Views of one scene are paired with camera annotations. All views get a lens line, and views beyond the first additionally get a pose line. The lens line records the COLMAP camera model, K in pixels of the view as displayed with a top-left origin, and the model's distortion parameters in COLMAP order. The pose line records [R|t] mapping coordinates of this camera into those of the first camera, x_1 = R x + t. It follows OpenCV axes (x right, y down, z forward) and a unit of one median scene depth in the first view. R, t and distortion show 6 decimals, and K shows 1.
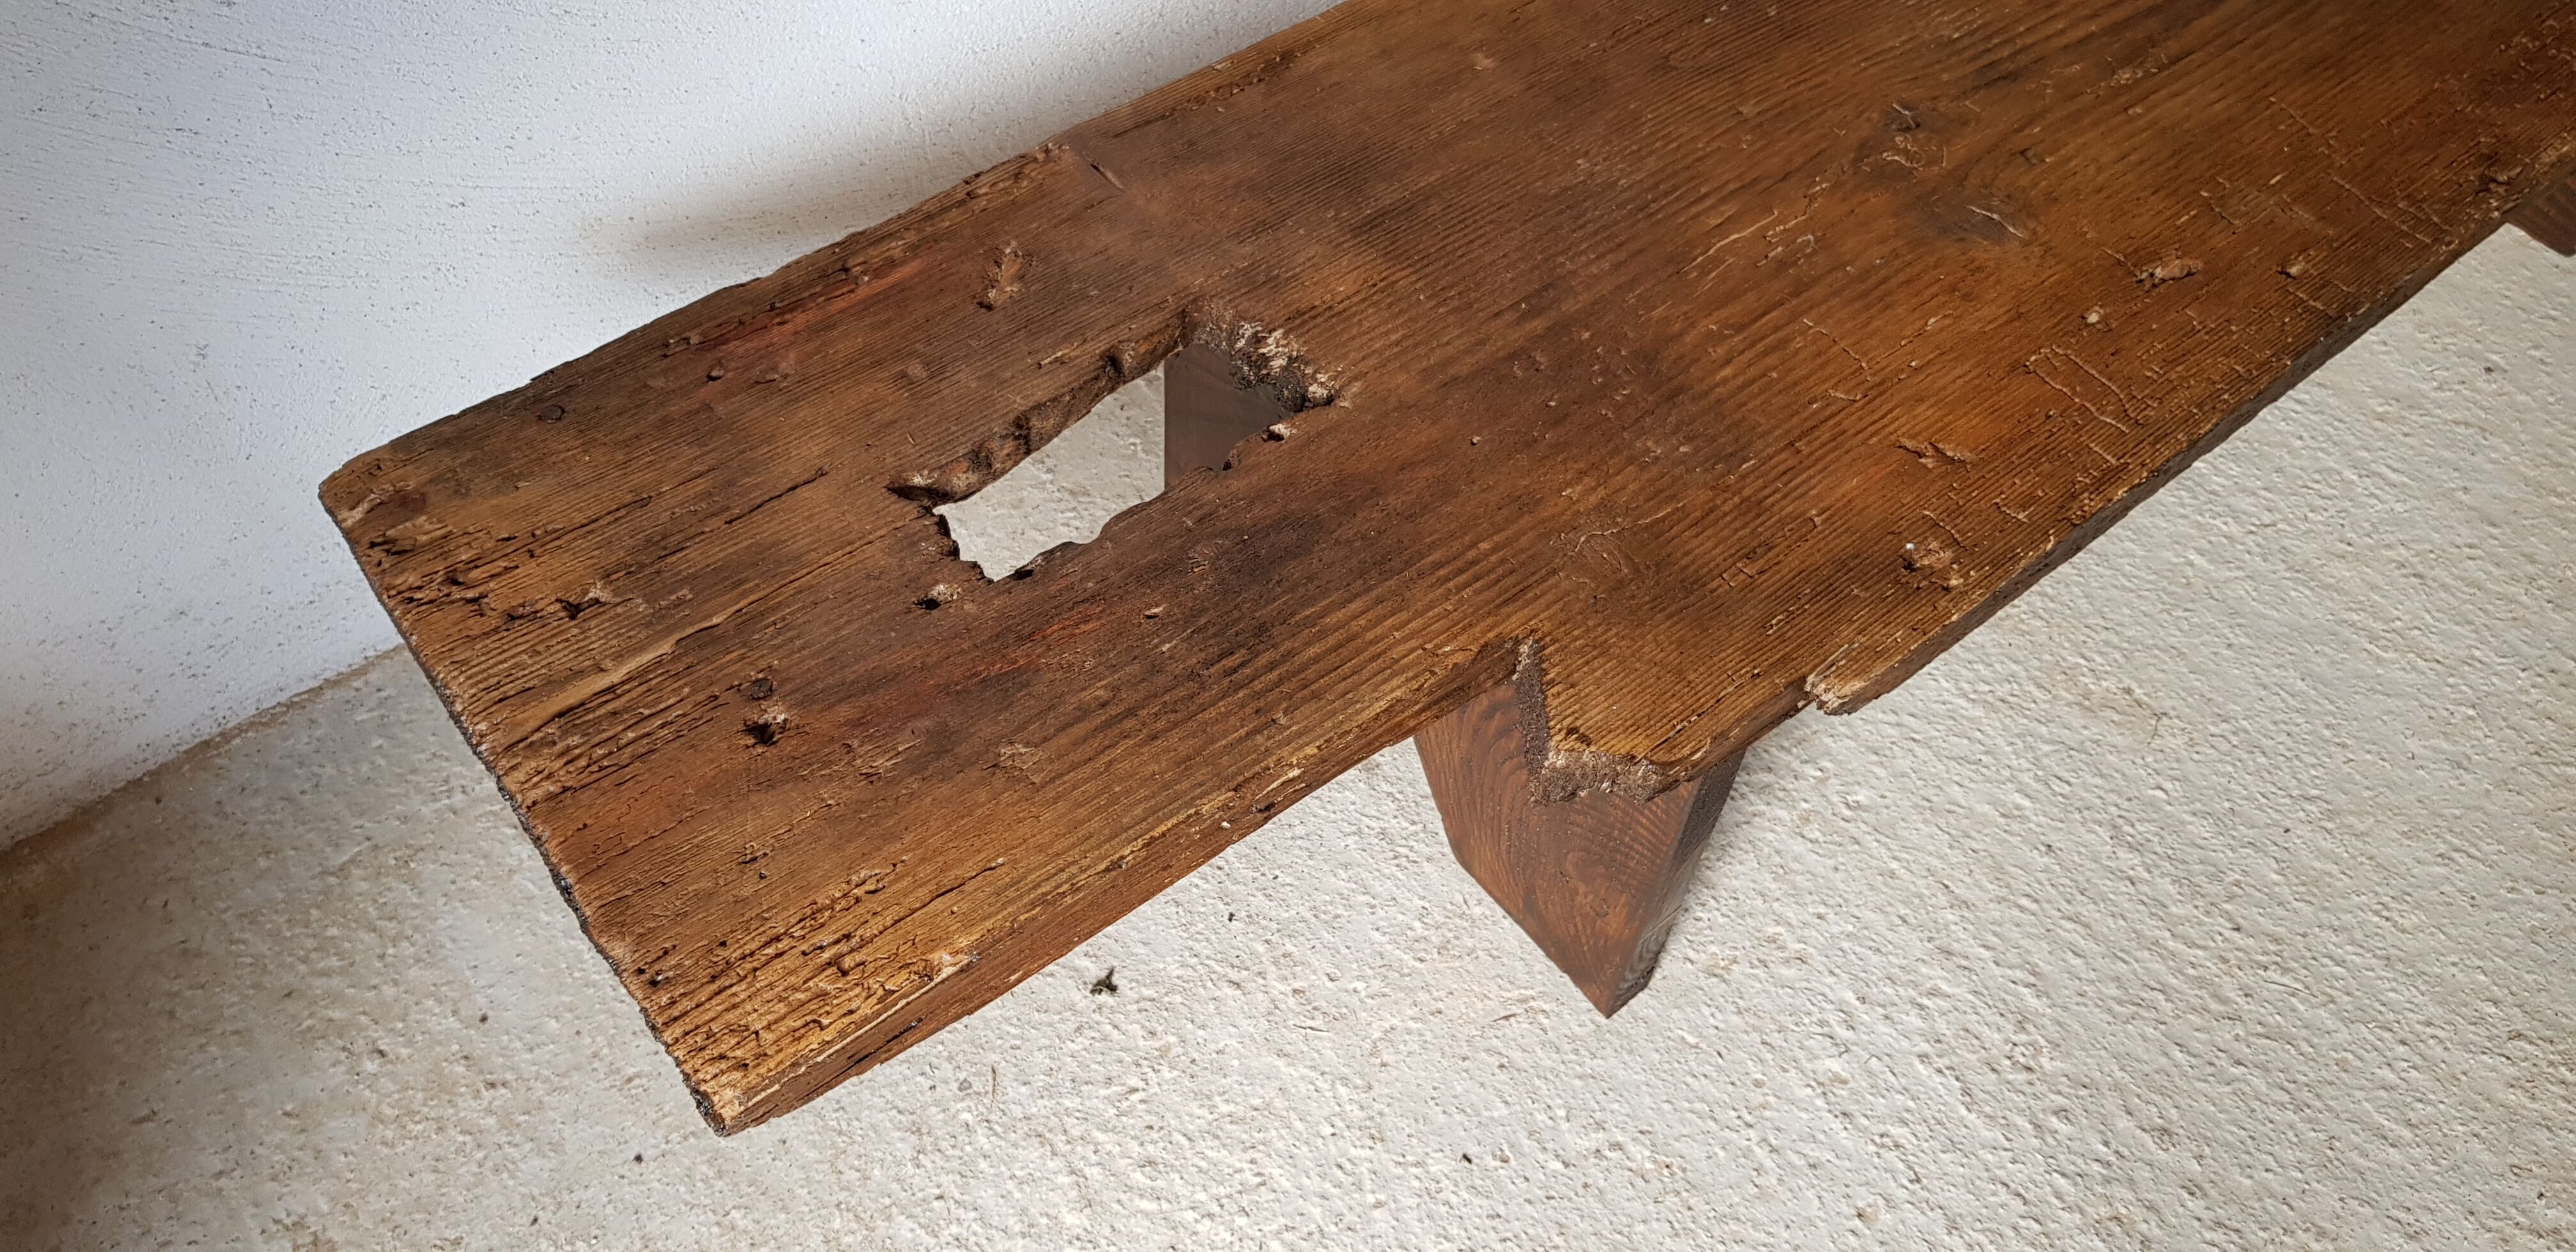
lens RADIAL K [[2024.0, 0, 1248.8], [0, 2024.0, 602.6], [0, 0, 1]] dist [-0.010759, -0.007288]
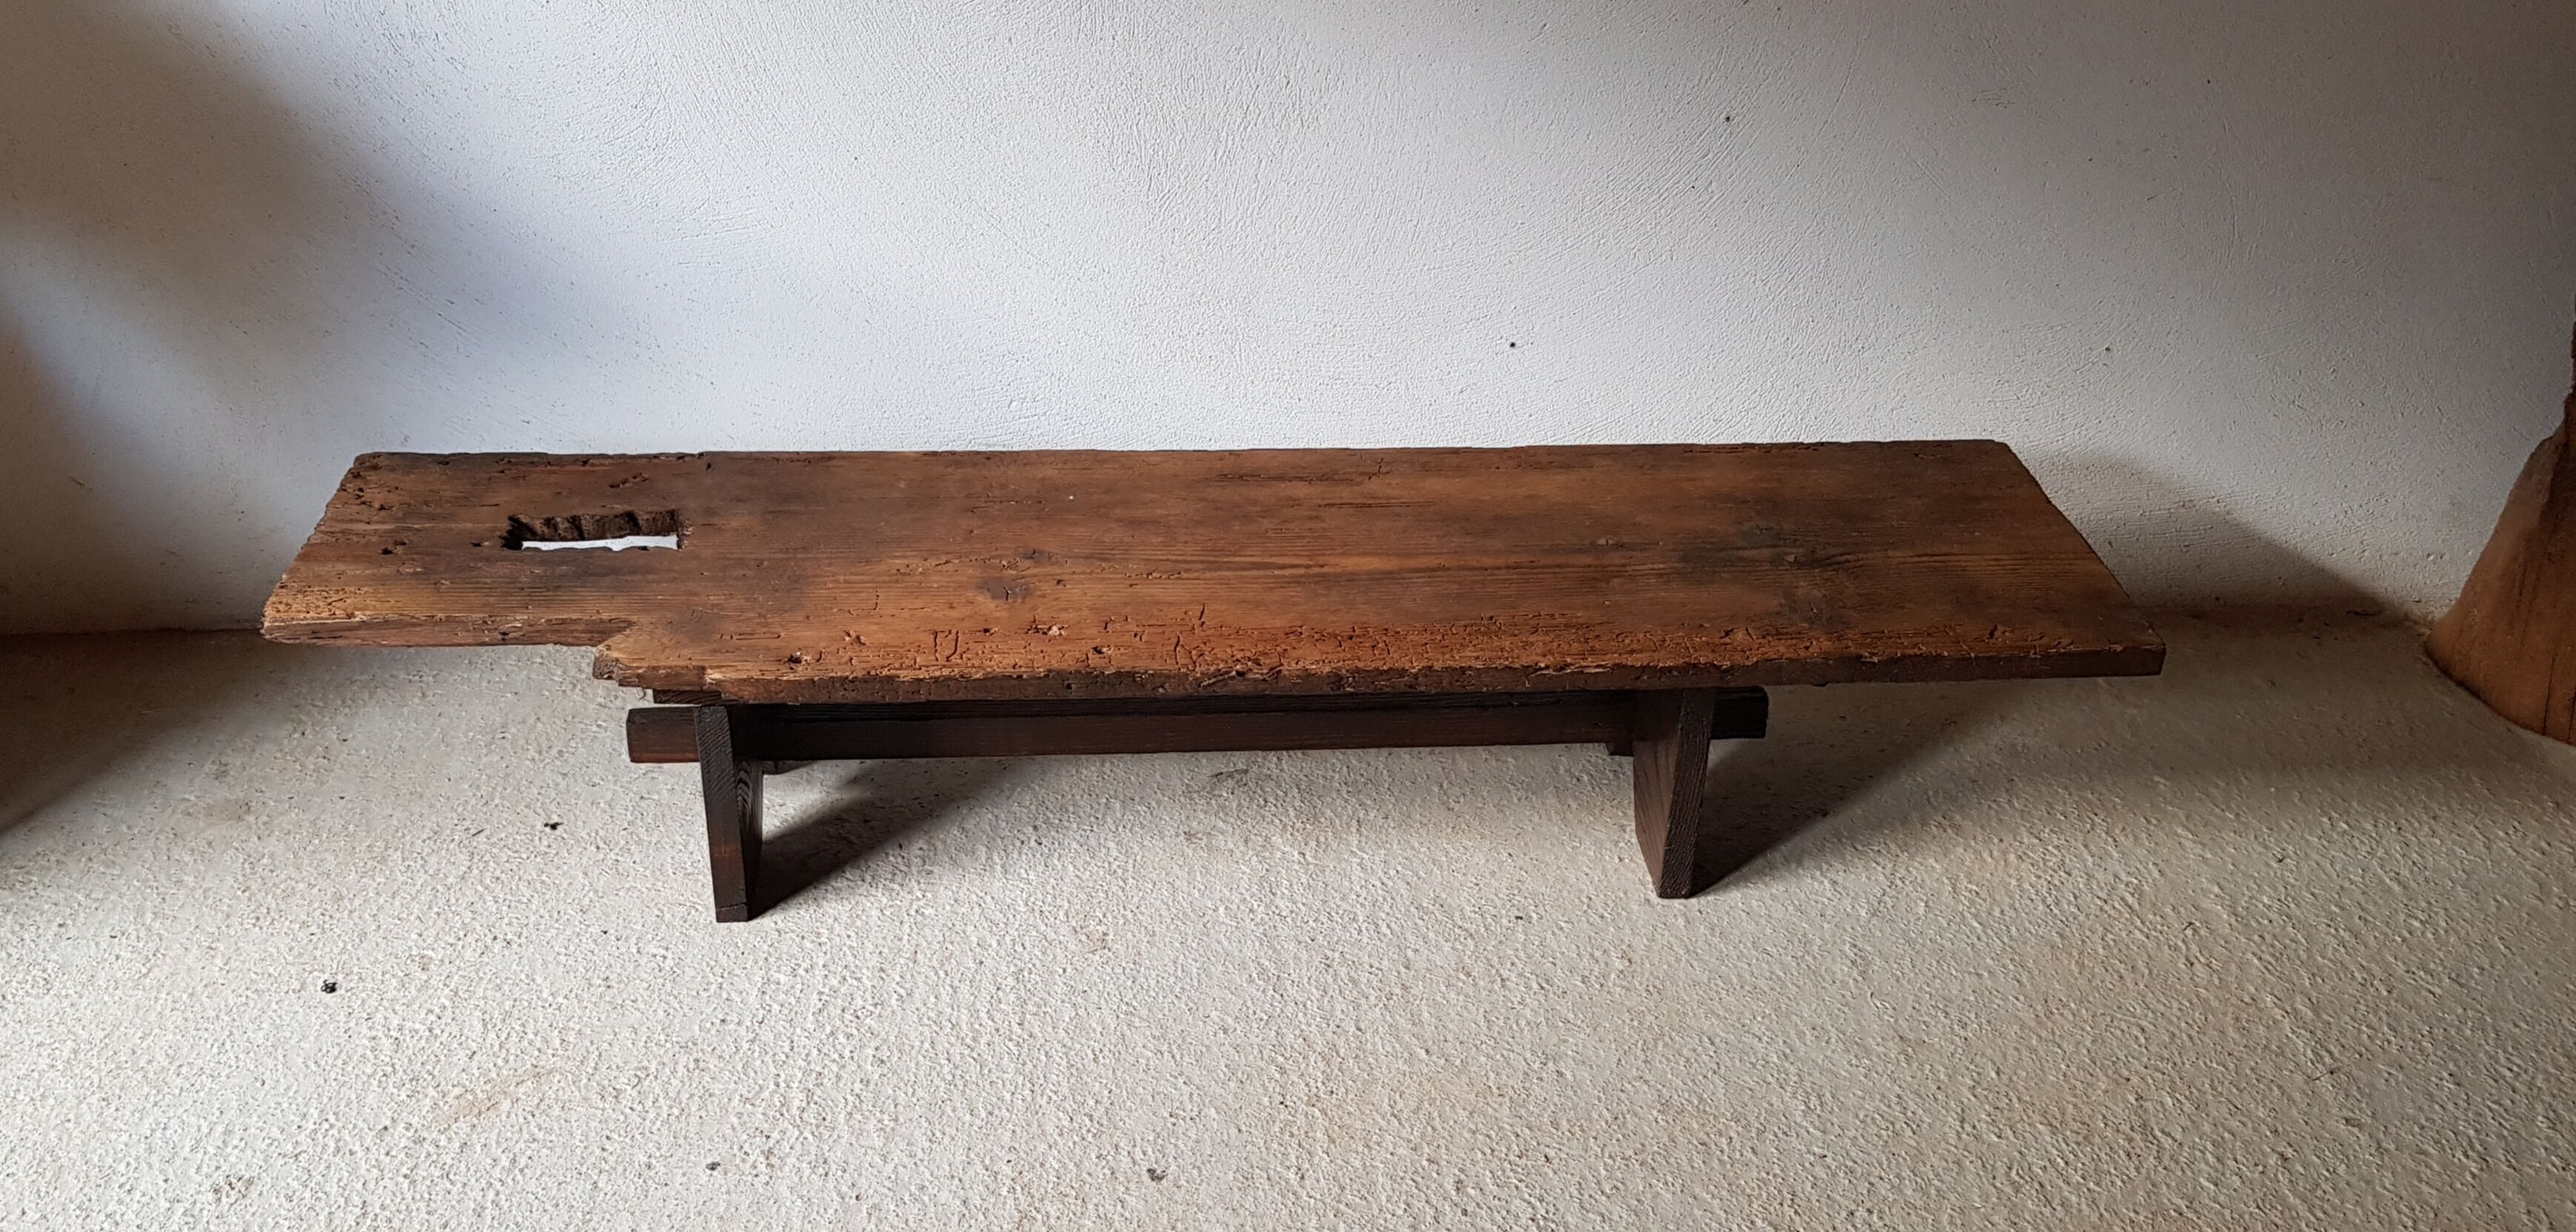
lens RADIAL K [[2334.5, 0, 1176.9], [0, 2334.5, 678.1], [0, 0, 1]] dist [-0.013153, 0.000000]
pose [[0.812003, 0.293605, -0.504428, 1.627090], [-0.456071, 0.858502, -0.234463, 0.336072], [0.364213, 0.420440, 0.831011, -0.801193]]
